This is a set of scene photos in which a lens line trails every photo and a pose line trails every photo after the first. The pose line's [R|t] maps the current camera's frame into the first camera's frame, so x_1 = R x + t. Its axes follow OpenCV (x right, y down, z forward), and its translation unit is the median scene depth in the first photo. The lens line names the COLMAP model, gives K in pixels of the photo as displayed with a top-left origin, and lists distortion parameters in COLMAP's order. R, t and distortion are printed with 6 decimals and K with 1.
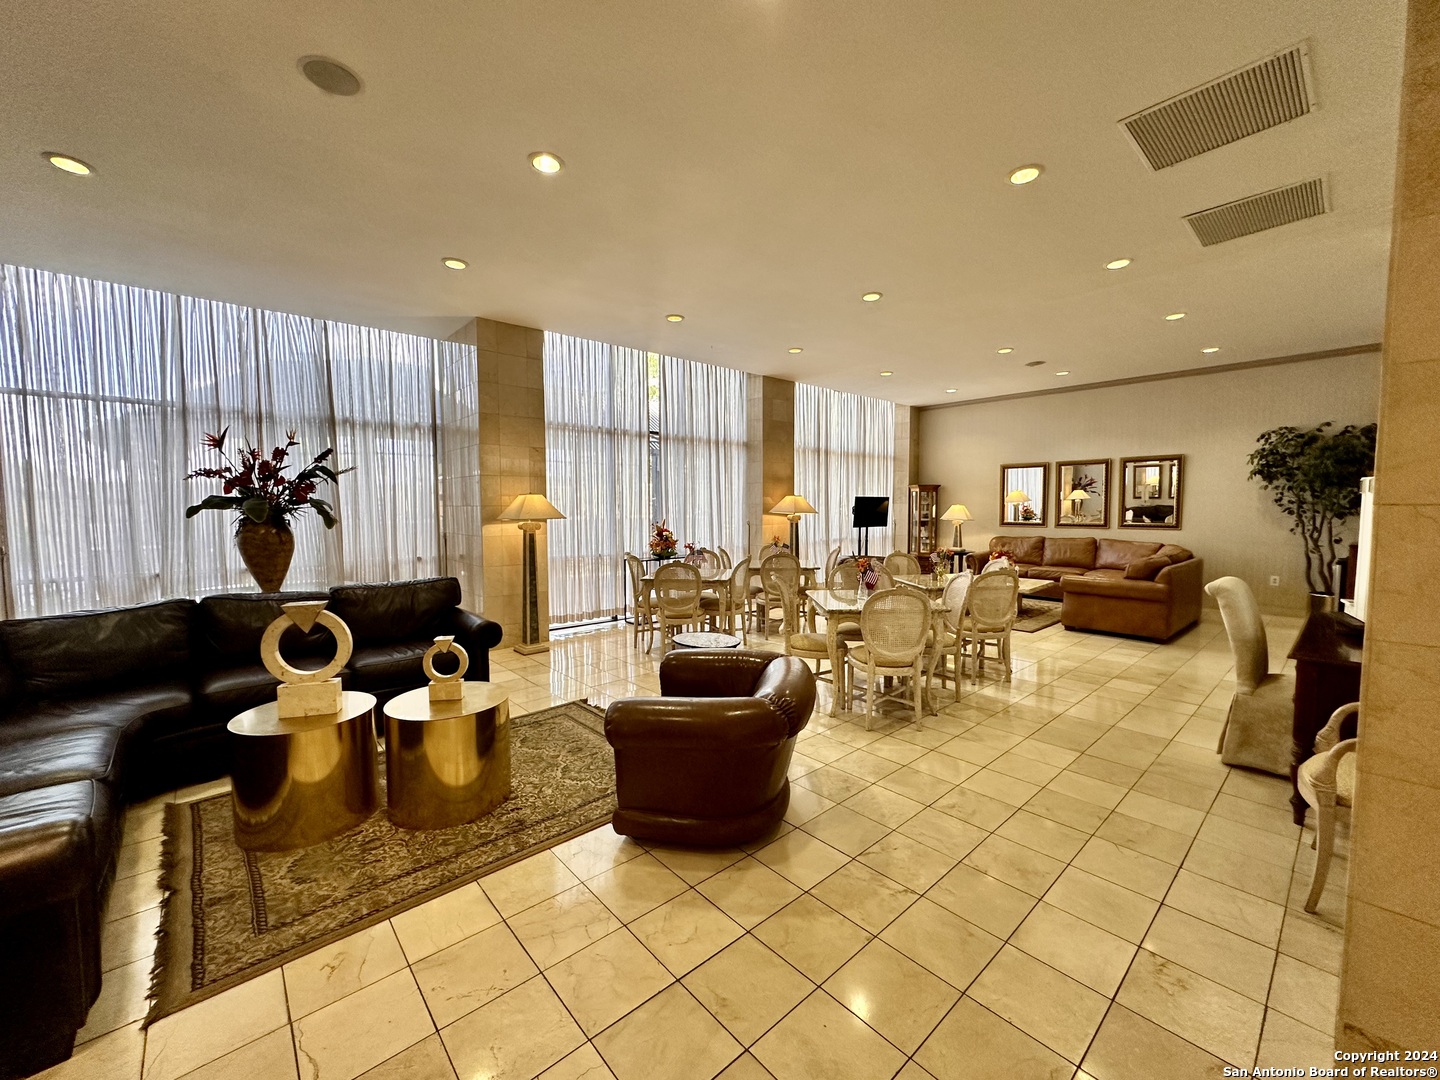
lens RADIAL K [[577.3, 0, 720.0], [0, 577.3, 540.0], [0, 0, 1]] dist [-0.000747, 0.000016]
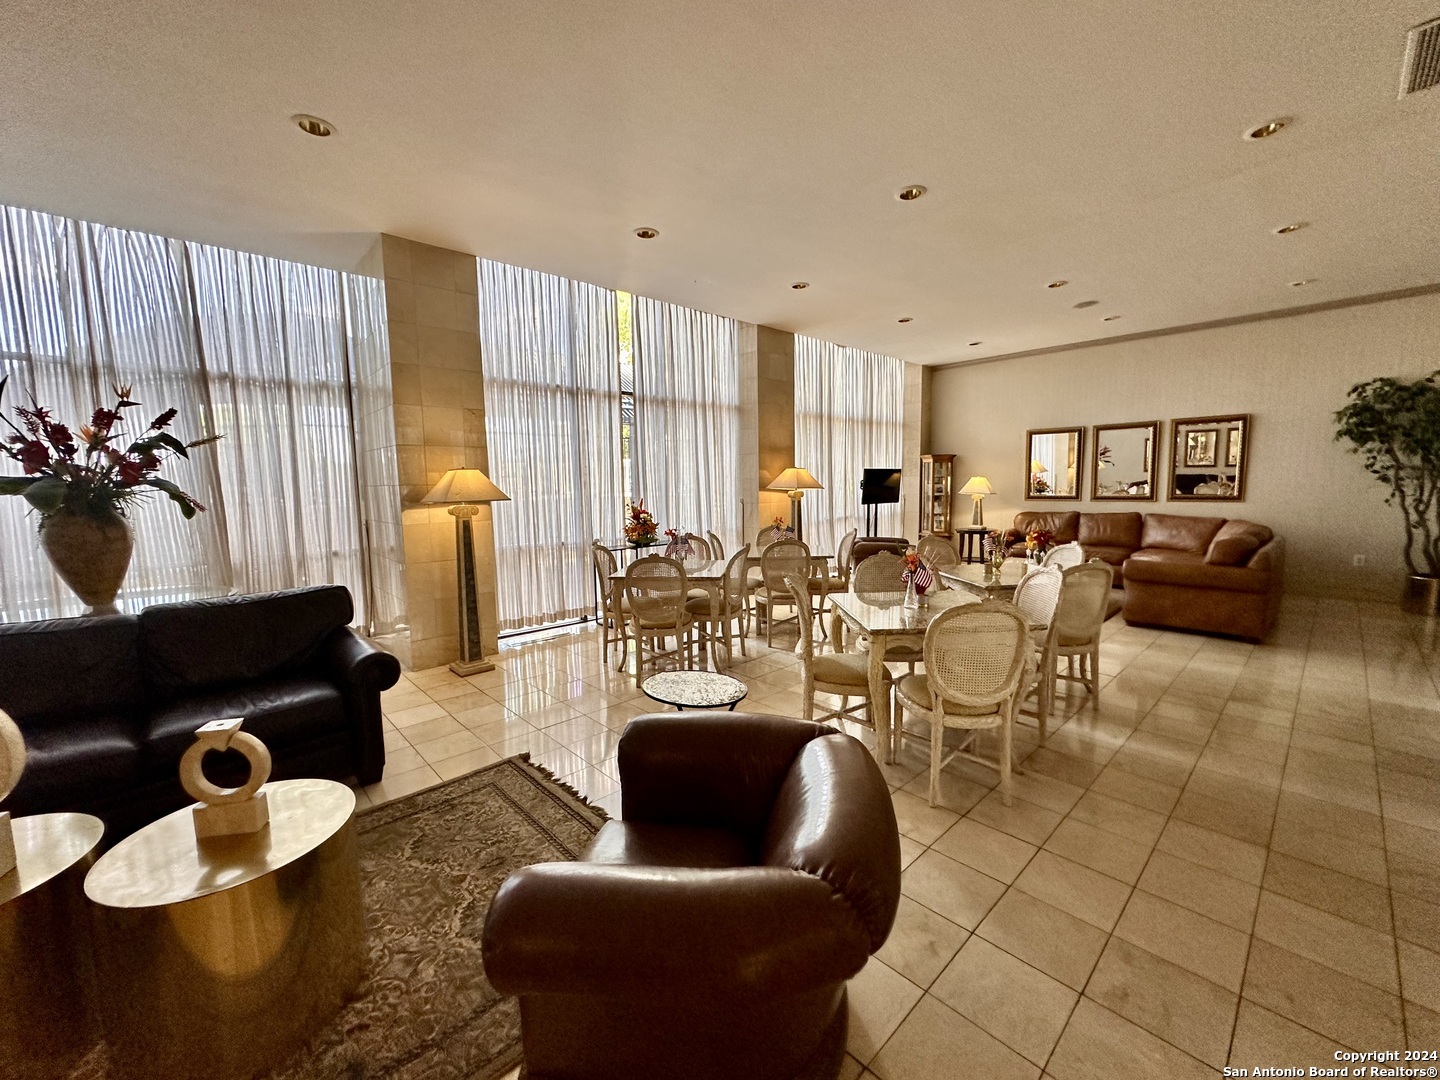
lens RADIAL K [[577.3, 0, 720.0], [0, 577.3, 540.0], [0, 0, 1]] dist [-0.000747, 0.000016]
pose [[0.999651, -0.015526, 0.021383, -0.003035], [0.014633, 0.999039, 0.041319, -0.009457], [-0.022004, -0.040992, 0.998917, 0.177664]]
